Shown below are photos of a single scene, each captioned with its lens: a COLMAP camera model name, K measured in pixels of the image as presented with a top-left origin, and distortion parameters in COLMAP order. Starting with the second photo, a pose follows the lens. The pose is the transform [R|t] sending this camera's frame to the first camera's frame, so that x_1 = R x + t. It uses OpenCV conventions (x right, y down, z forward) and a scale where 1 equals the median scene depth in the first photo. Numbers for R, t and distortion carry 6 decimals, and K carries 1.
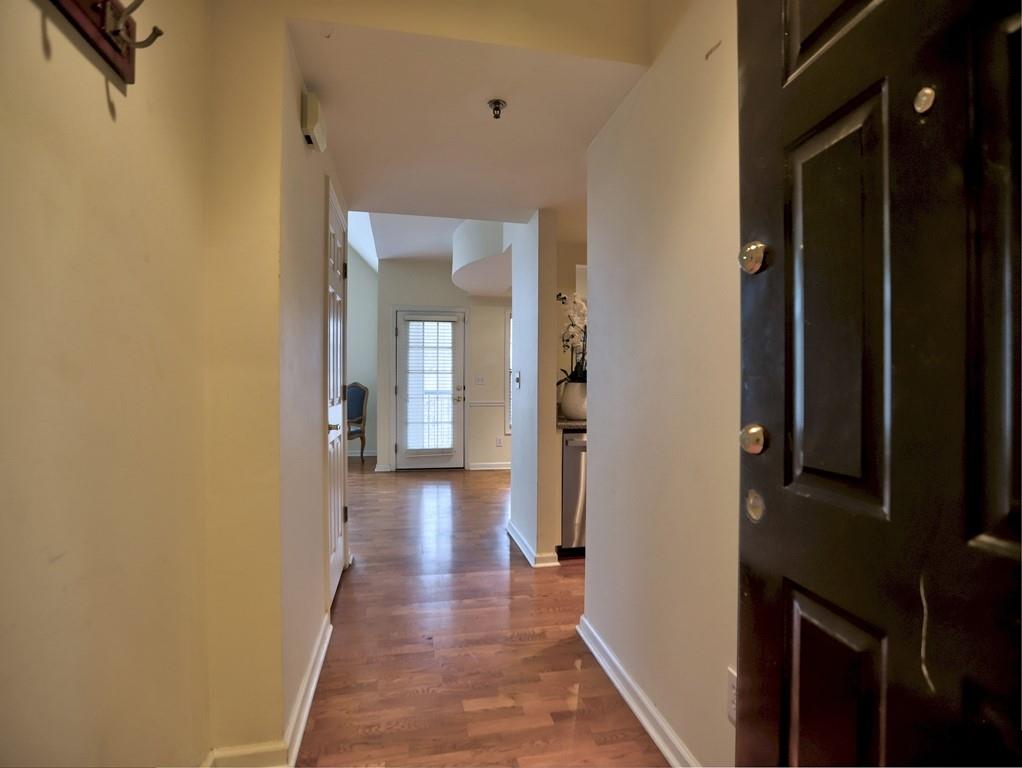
lens RADIAL K [[523.6, 0, 508.6], [0, 523.6, 384.5], [0, 0, 1]] dist [-0.042239, 0.006581]
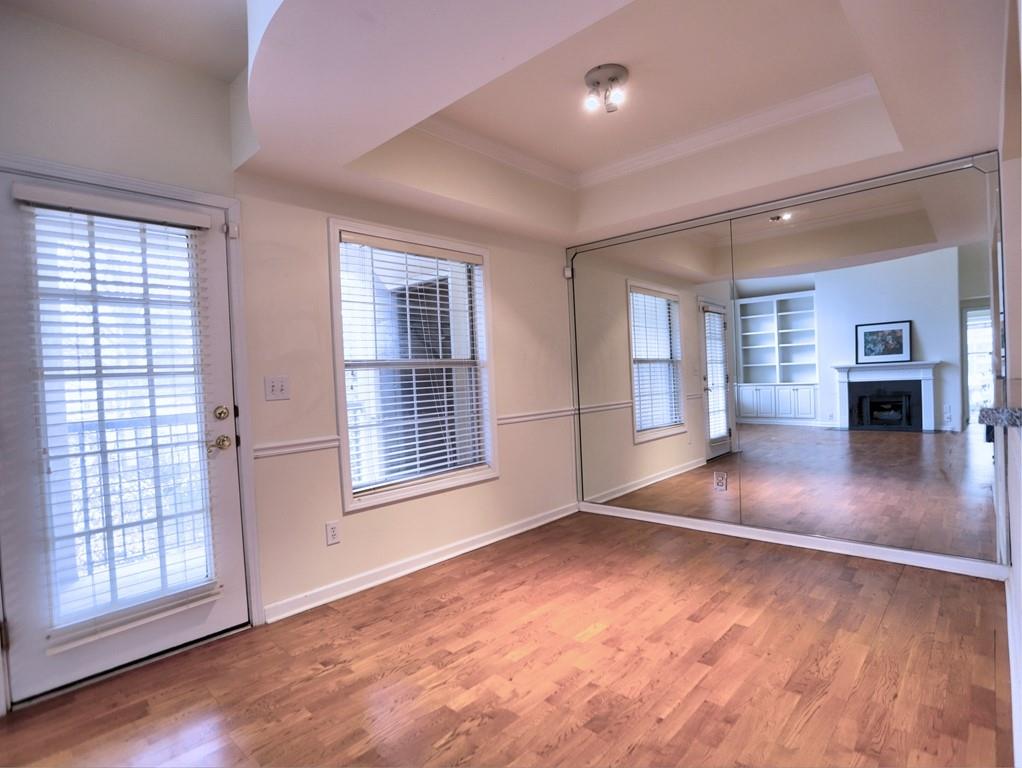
lens RADIAL K [[523.6, 0, 515.6], [0, 523.6, 381.7], [0, 0, 1]] dist [-0.042239, 0.006581]
pose [[0.811135, -0.047167, 0.582955, -0.137876], [0.047689, 0.998758, 0.014454, -0.010505], [-0.582912, 0.016076, 0.812376, 0.588177]]
